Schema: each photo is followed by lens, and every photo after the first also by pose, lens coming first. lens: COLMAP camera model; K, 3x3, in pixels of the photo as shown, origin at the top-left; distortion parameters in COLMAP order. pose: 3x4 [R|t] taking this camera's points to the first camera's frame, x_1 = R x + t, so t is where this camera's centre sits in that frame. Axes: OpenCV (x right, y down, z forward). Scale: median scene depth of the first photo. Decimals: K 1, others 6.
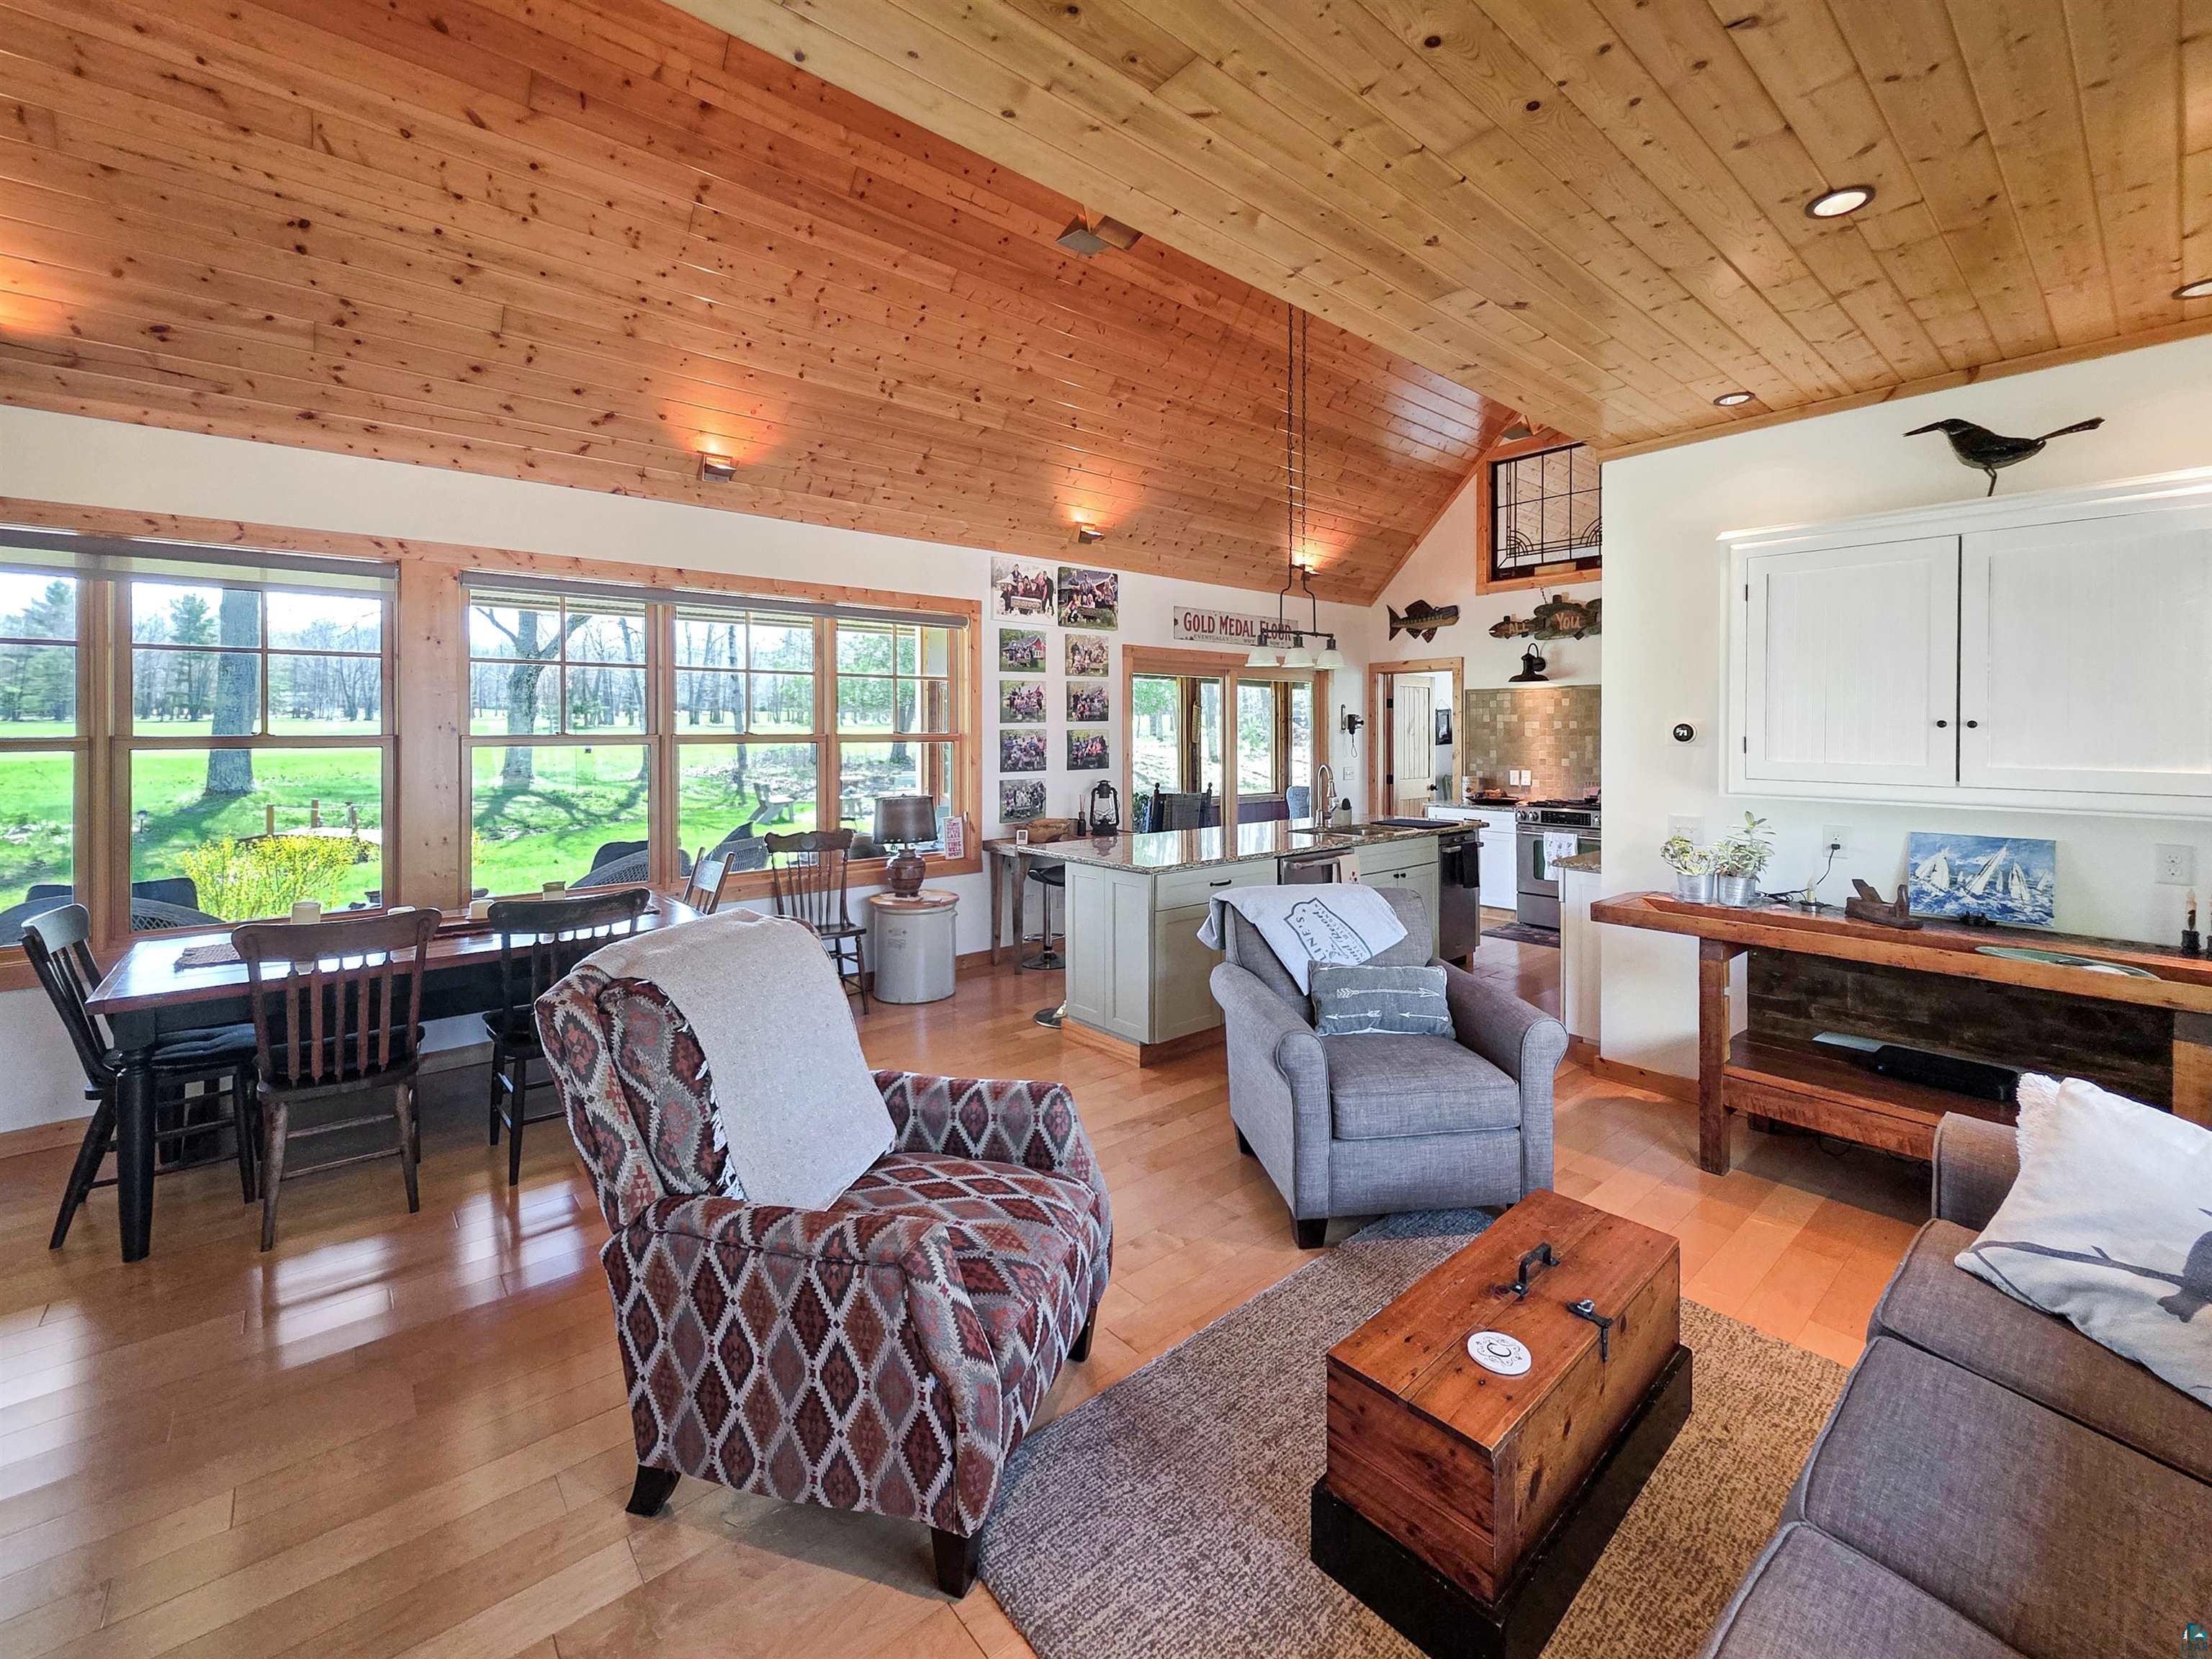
lens RADIAL K [[919.8, 0, 1117.2], [0, 919.8, 728.8], [0, 0, 1]] dist [0.000188, 0.000325]
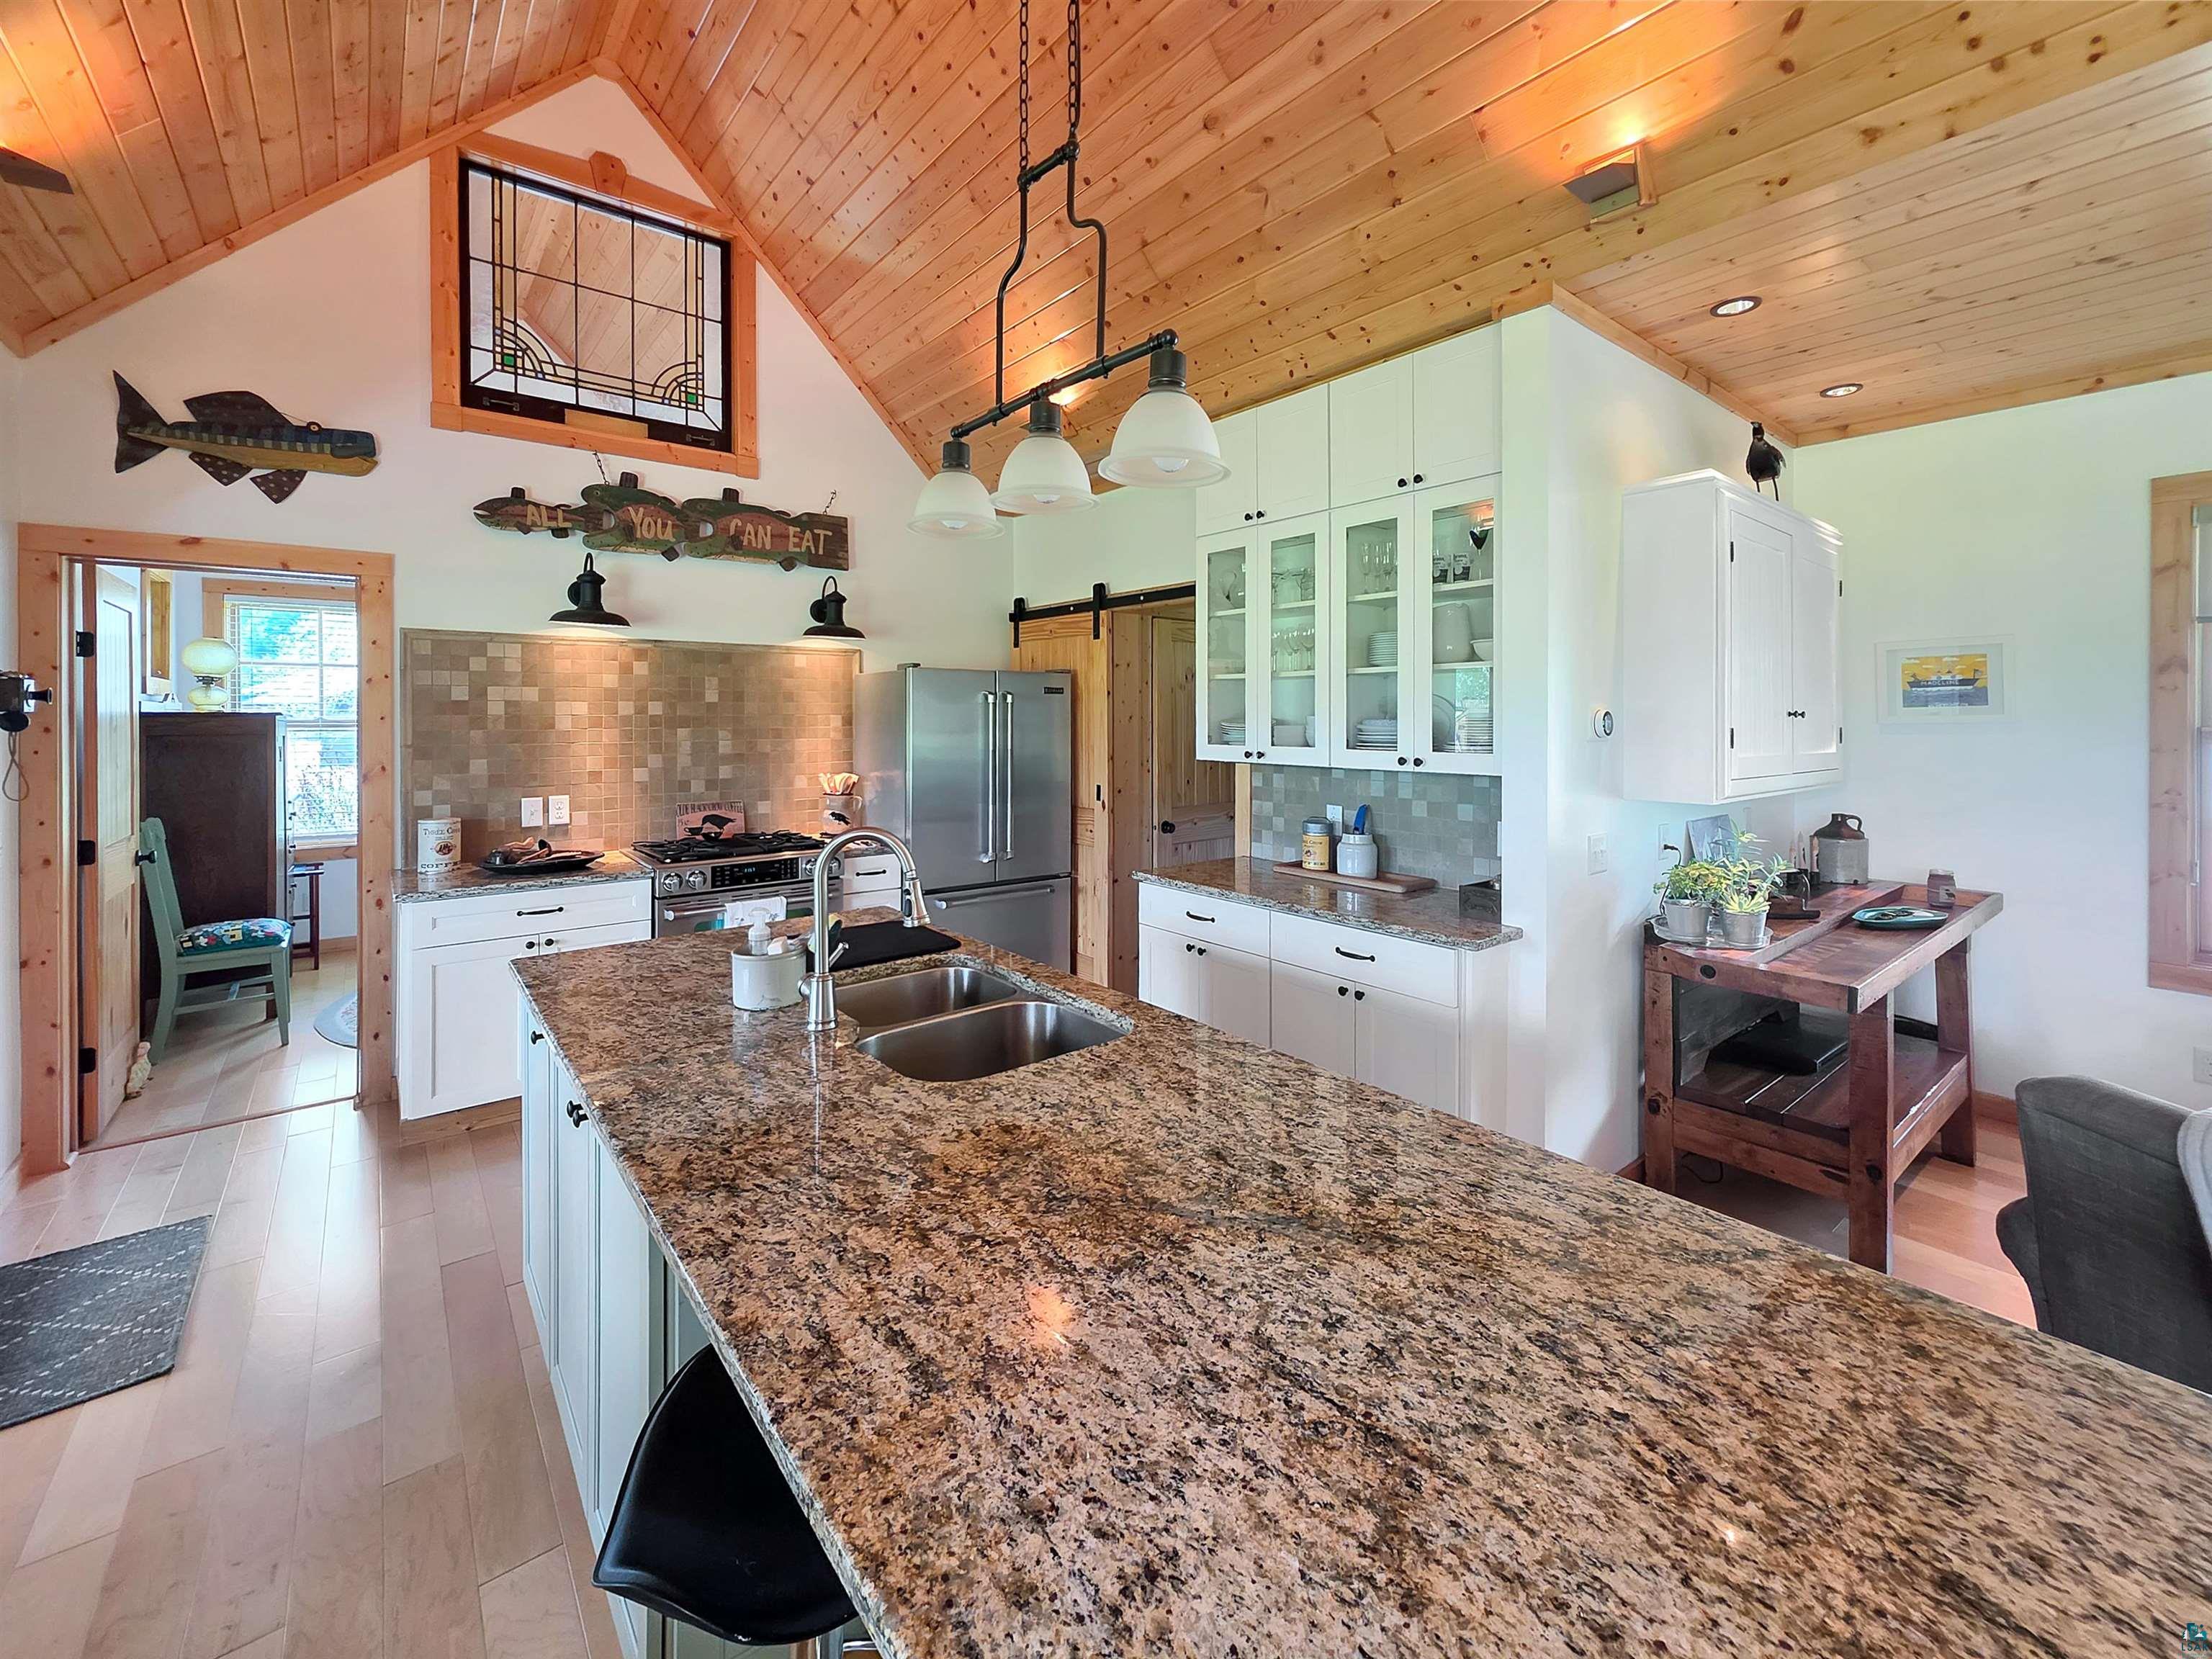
lens RADIAL K [[919.8, 0, 1117.2], [0, 919.8, 728.8], [0, 0, 1]] dist [0.000188, 0.000325]
pose [[0.027880, -0.013022, 0.999526, -0.075547], [-0.002584, 0.999911, 0.013099, 0.000054], [-0.999608, -0.002948, 0.027844, 0.769458]]
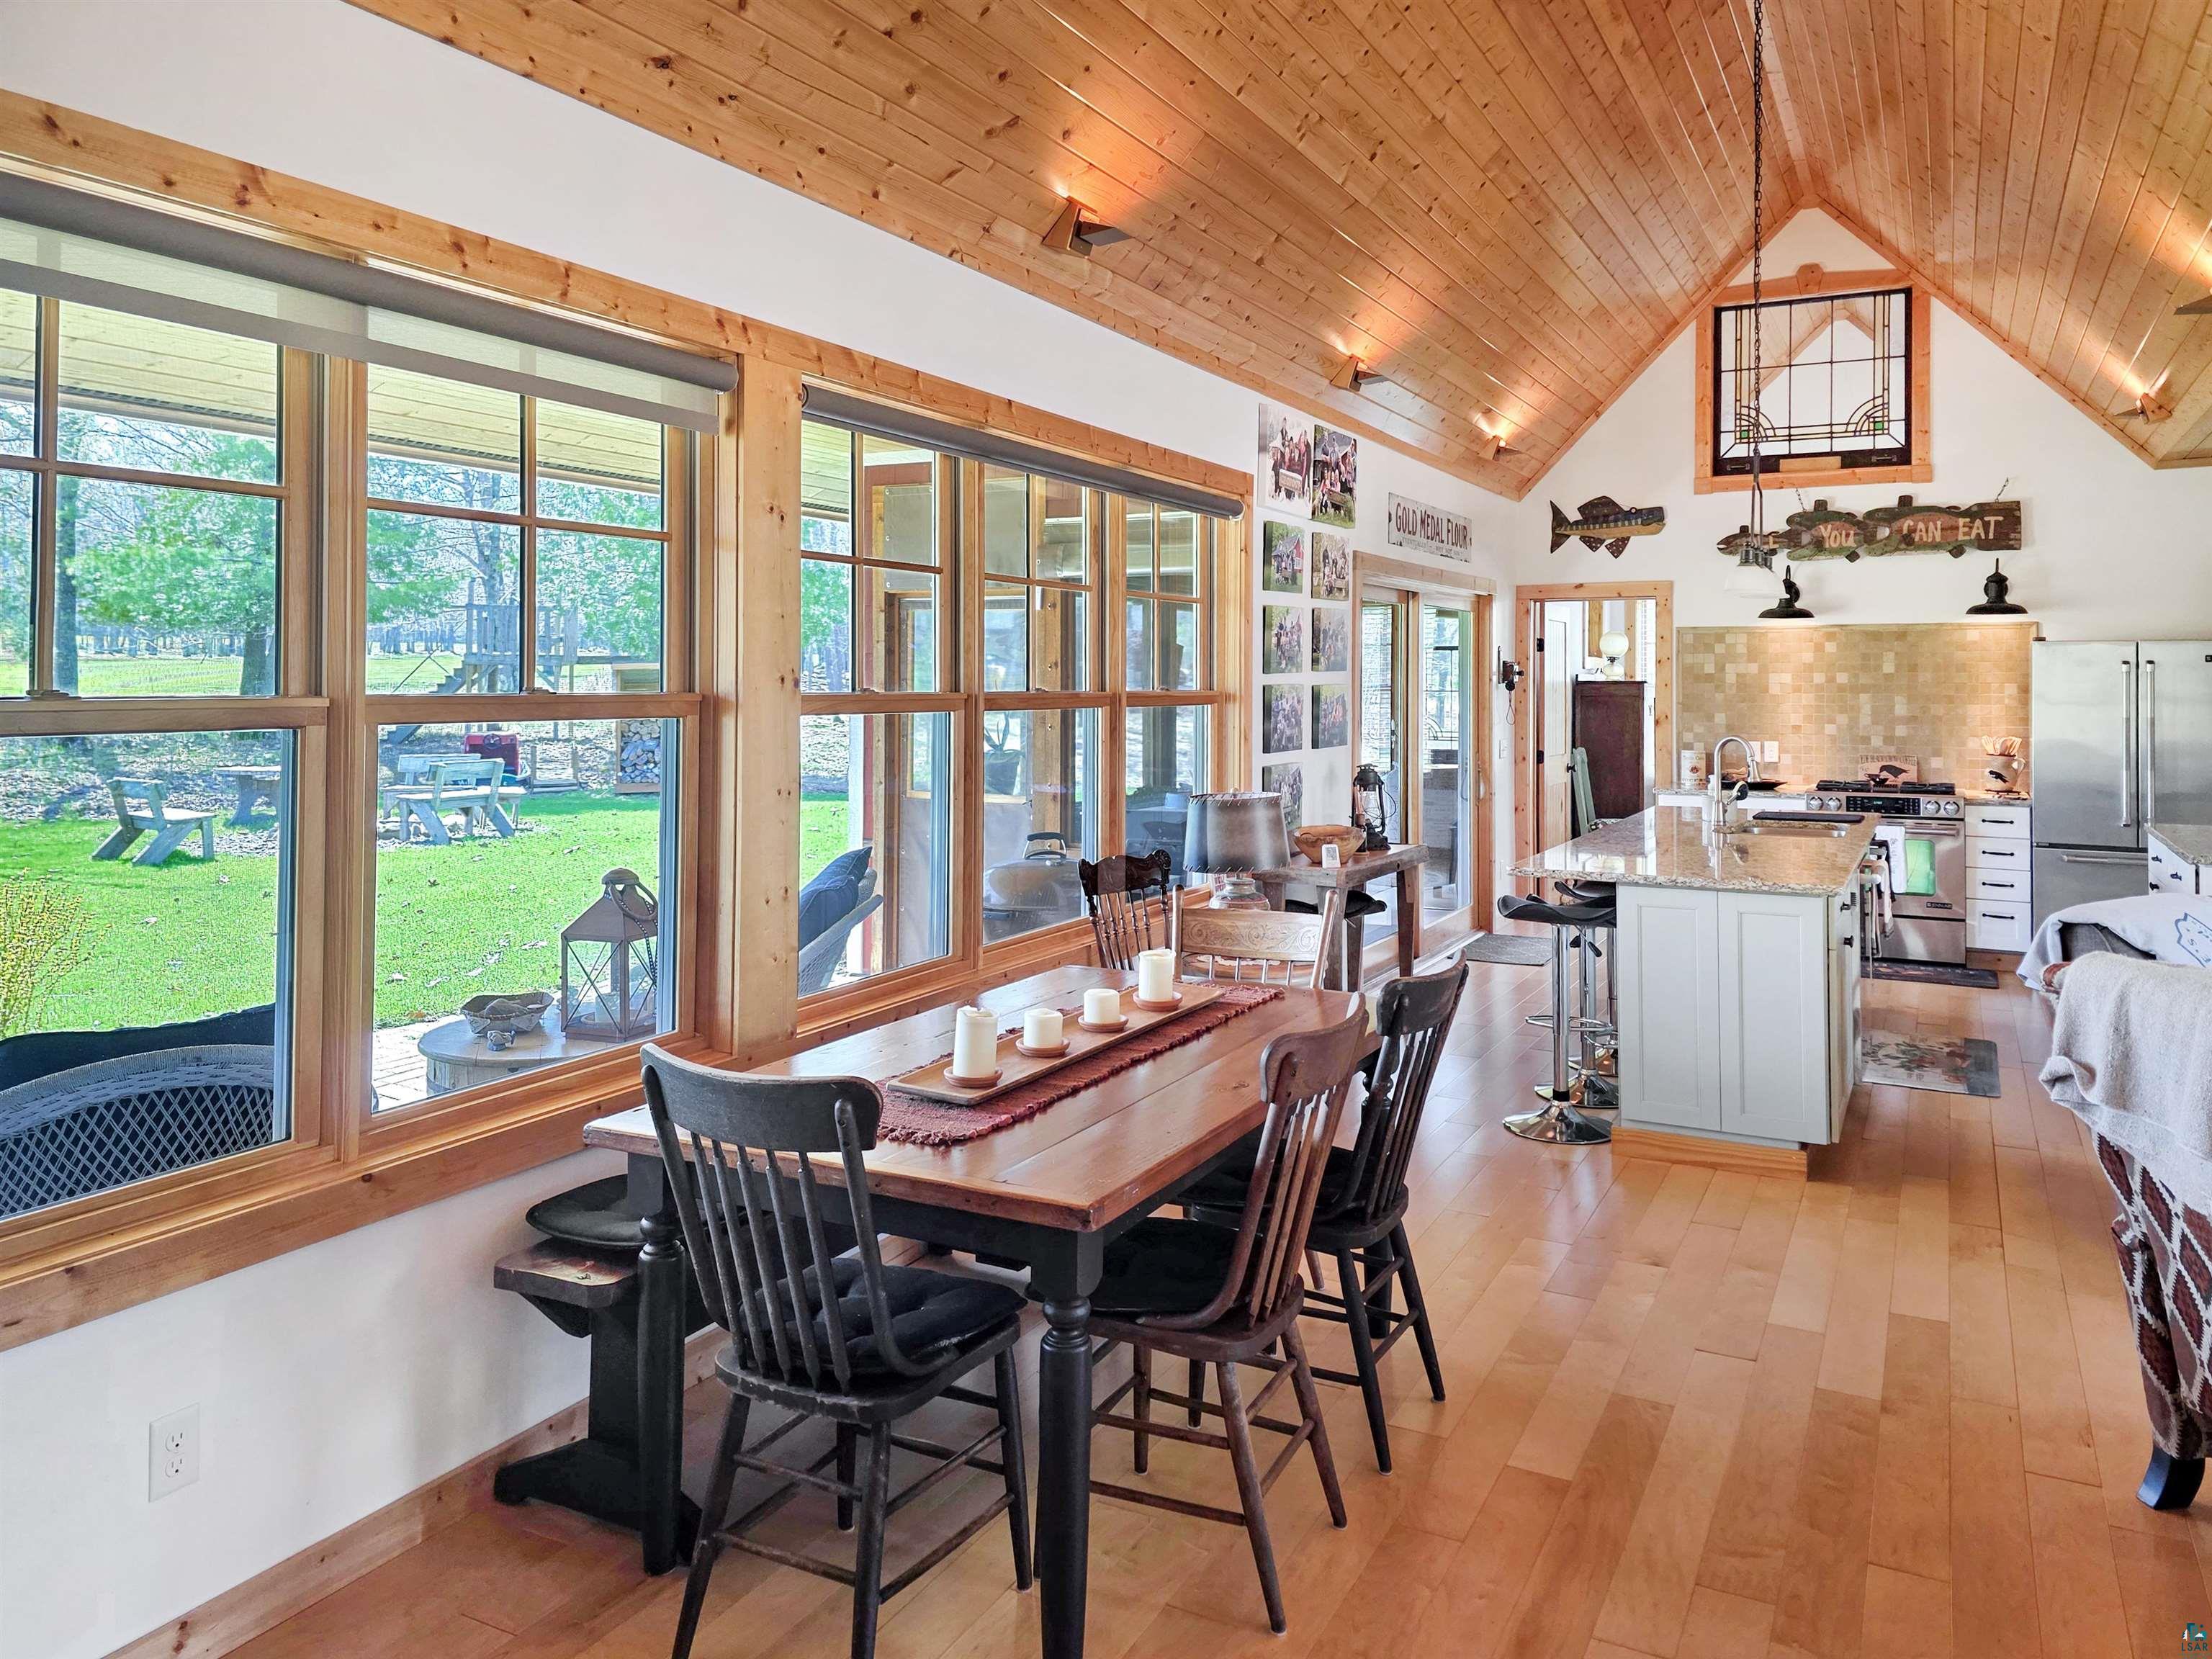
lens RADIAL K [[1538.2, 0, 1153.7], [0, 1538.2, 662.6], [0, 0, 1]] dist [0.077926, -0.088540]
pose [[0.925987, 0.006869, 0.377494, -0.529724], [-0.003046, 0.999938, -0.010724, -0.001933], [-0.377544, 0.008780, 0.925950, 0.065551]]
